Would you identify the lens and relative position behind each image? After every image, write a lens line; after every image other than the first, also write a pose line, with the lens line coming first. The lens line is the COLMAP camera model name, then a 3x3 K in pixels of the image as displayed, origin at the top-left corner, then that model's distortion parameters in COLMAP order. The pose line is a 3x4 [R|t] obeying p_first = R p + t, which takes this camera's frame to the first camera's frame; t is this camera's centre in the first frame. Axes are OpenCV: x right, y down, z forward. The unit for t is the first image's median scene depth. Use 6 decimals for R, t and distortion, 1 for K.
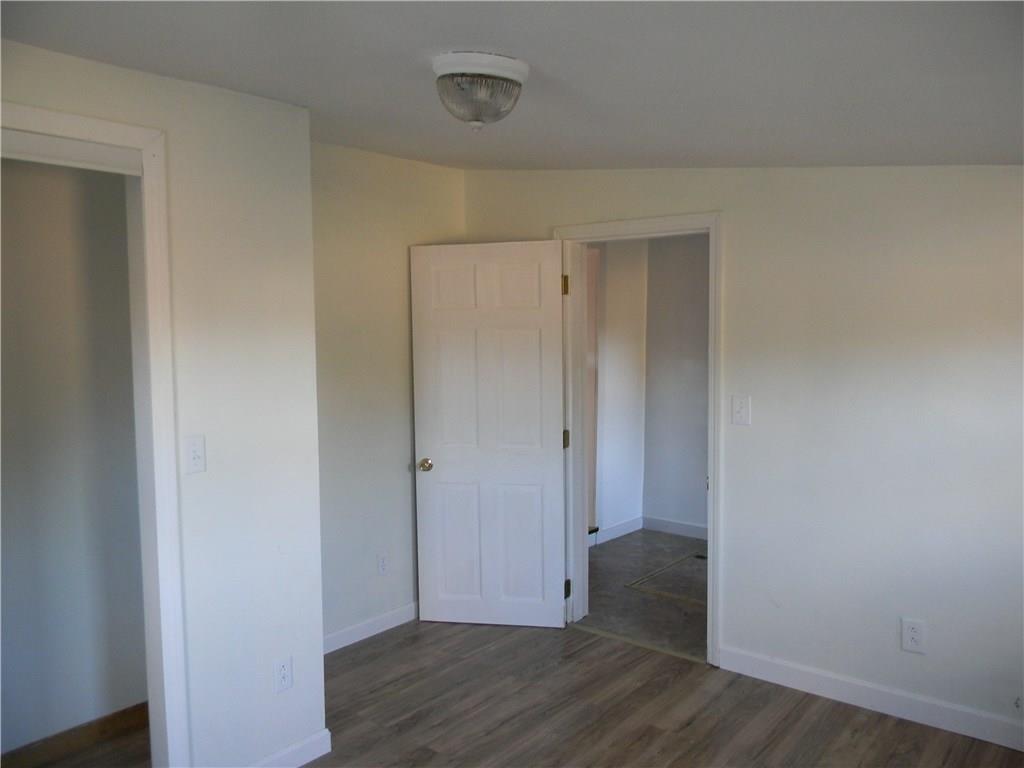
lens RADIAL K [[811.9, 0, 509.1], [0, 811.9, 378.1], [0, 0, 1]] dist [-0.012679, -0.016570]
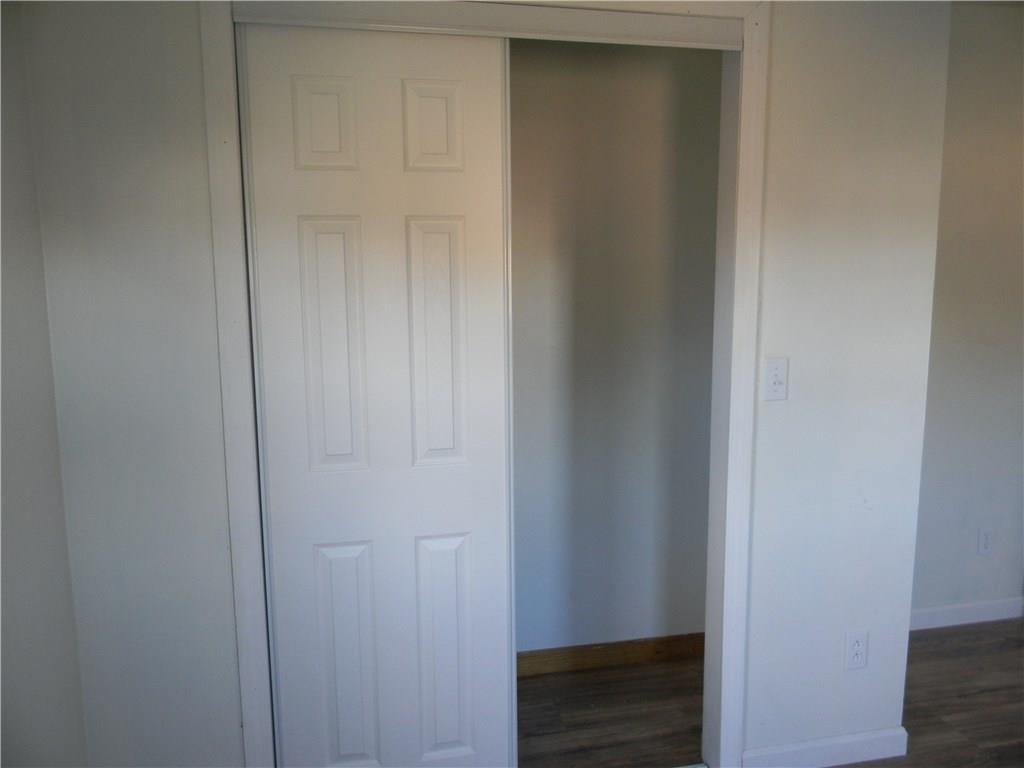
lens RADIAL K [[811.9, 0, 509.1], [0, 811.9, 378.1], [0, 0, 1]] dist [-0.012679, -0.016570]
pose [[0.772888, 0.095315, -0.627343, -0.056275], [-0.050196, 0.994740, 0.089293, 0.027695], [0.632554, -0.037523, 0.773606, 0.127496]]
